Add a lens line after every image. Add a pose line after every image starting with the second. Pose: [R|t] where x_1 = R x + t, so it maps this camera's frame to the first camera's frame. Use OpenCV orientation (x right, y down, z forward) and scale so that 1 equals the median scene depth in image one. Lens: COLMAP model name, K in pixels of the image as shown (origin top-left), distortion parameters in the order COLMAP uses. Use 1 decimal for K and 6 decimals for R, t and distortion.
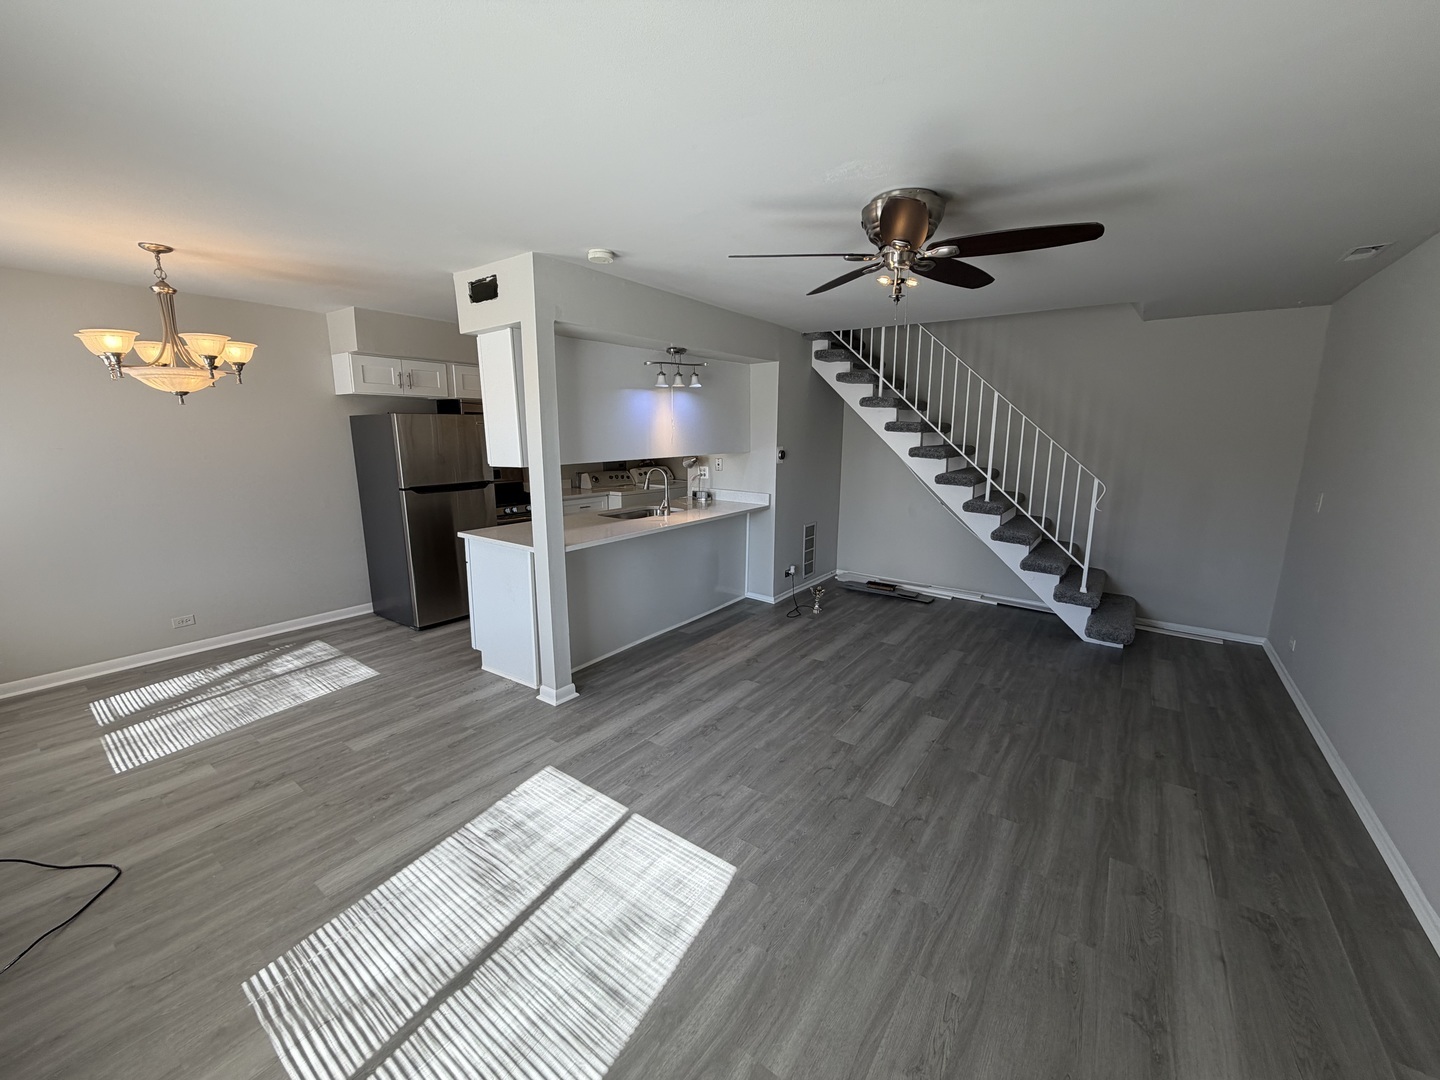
lens RADIAL K [[573.7, 0, 716.6], [0, 573.7, 537.1], [0, 0, 1]] dist [0.000100, 0.000055]
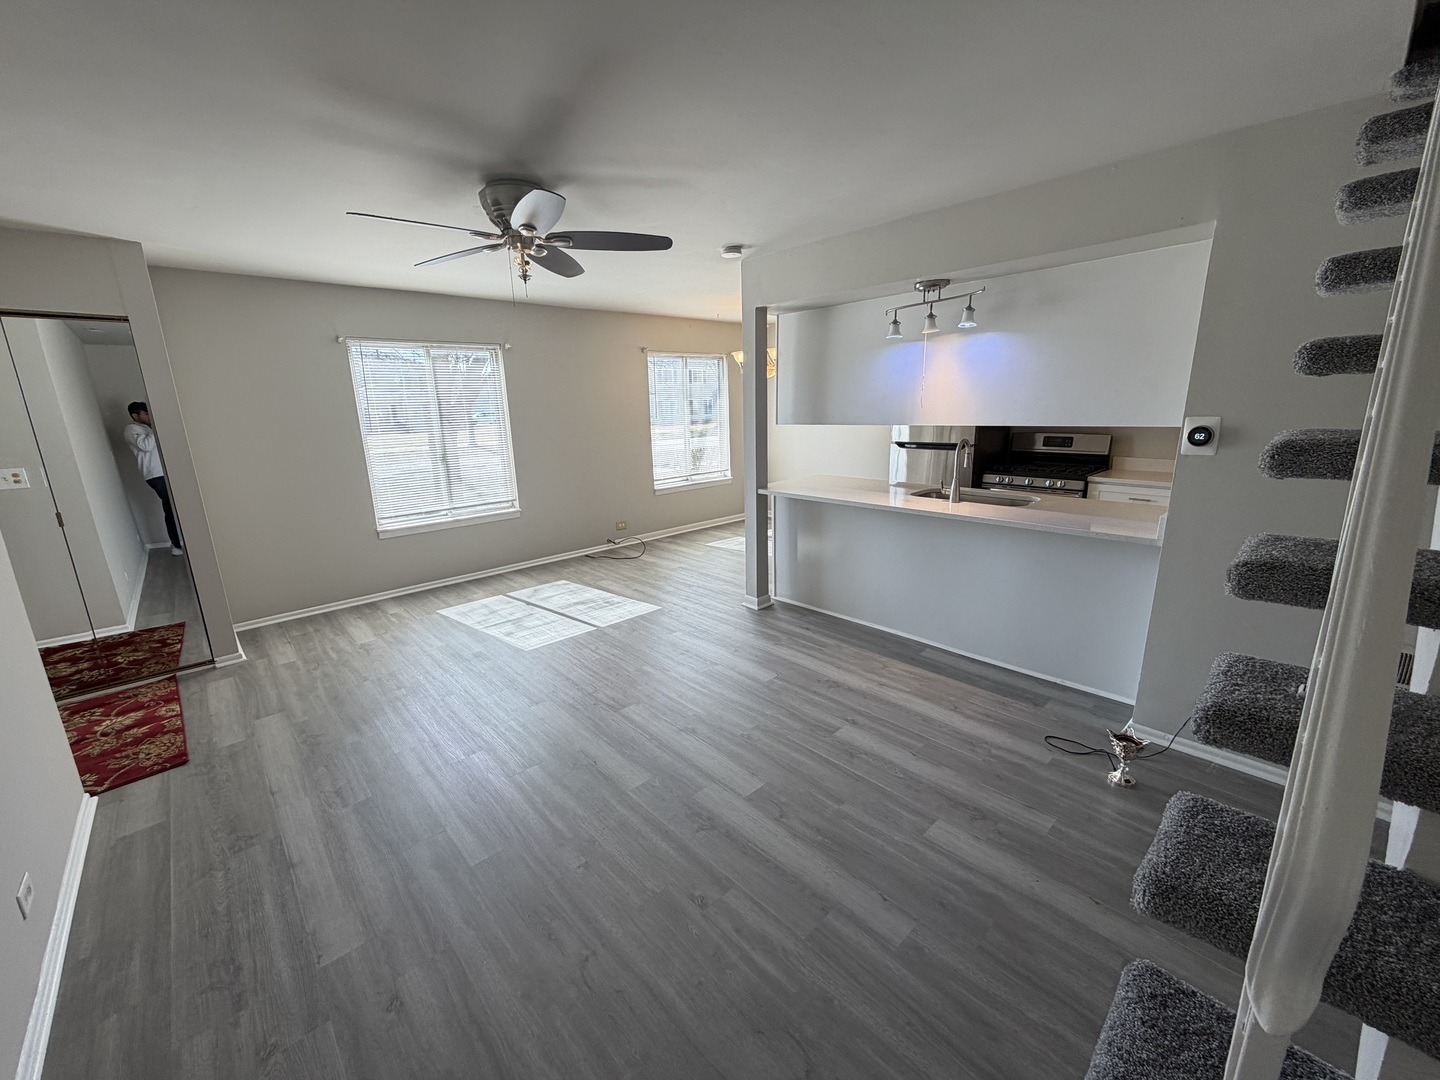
lens RADIAL K [[573.7, 0, 716.6], [0, 573.7, 537.1], [0, 0, 1]] dist [0.000100, 0.000055]
pose [[-0.190820, 0.226317, -0.955180, 0.813393], [-0.158035, 0.953284, 0.257439, -0.160029], [0.968820, 0.200076, -0.146140, 0.924590]]
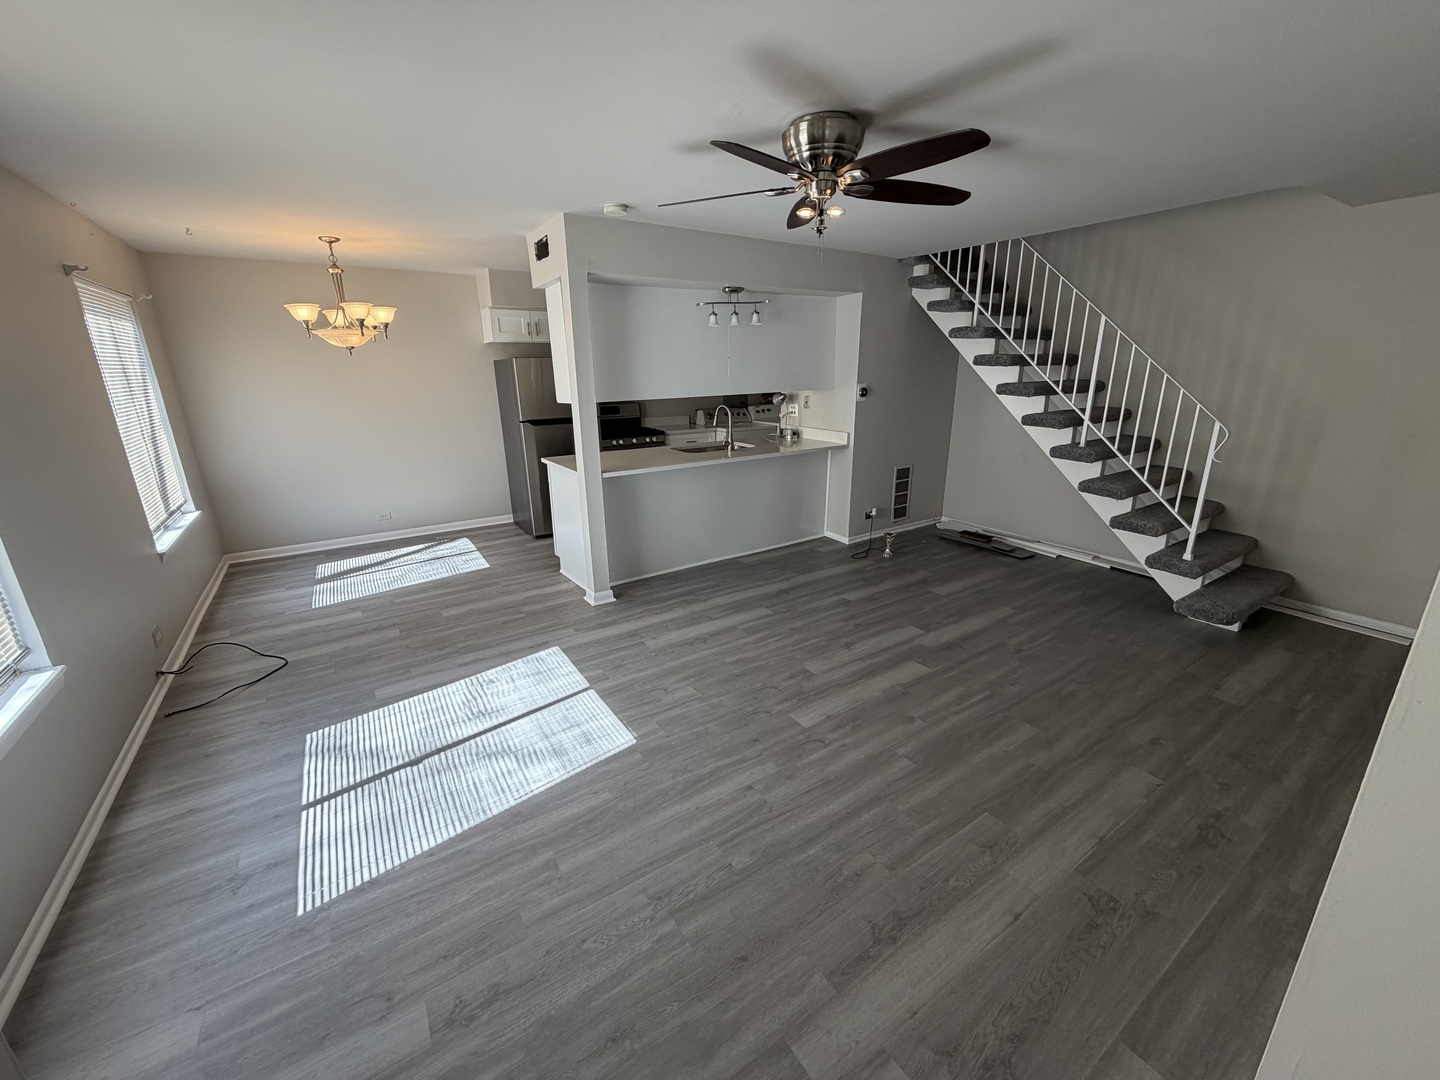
lens RADIAL K [[573.7, 0, 716.6], [0, 573.7, 537.1], [0, 0, 1]] dist [0.000100, 0.000055]
pose [[0.936419, 0.083991, -0.340684, 0.300158], [-0.047789, 0.992410, 0.113310, 0.002020], [0.347615, -0.089825, 0.933325, -0.016678]]
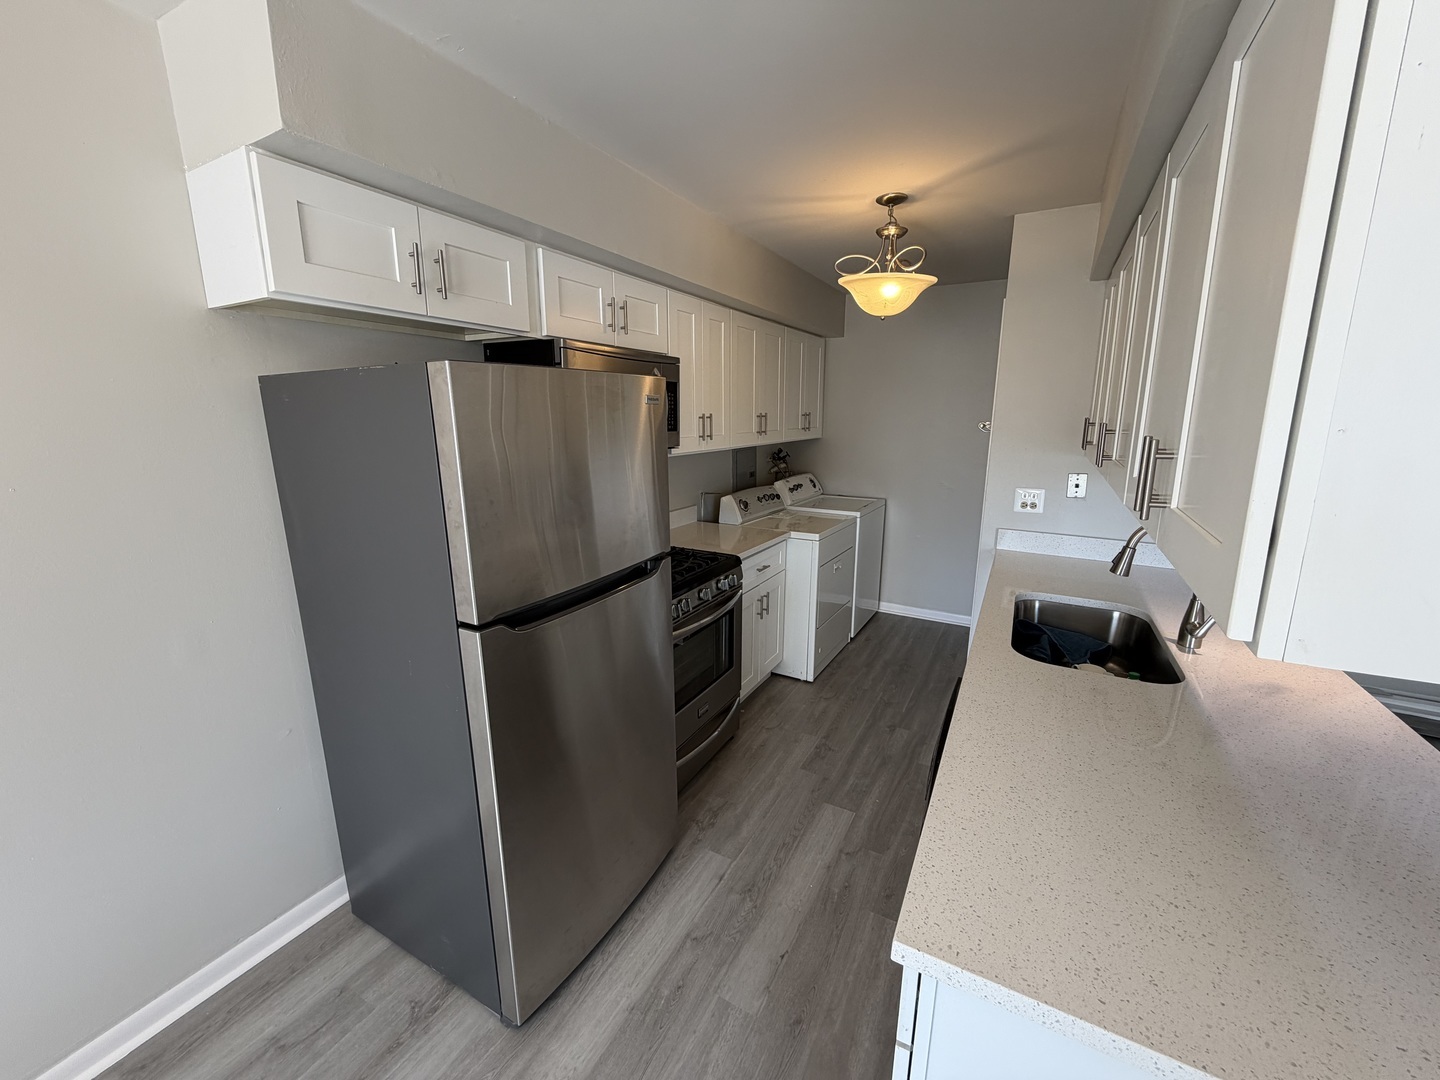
lens RADIAL K [[573.7, 0, 716.6], [0, 573.7, 537.1], [0, 0, 1]] dist [0.000100, 0.000055]
pose [[0.993533, -0.033258, 0.108561, -0.493826], [0.029991, 0.999051, 0.031589, -0.145670], [-0.109509, -0.028129, 0.993588, 0.760194]]
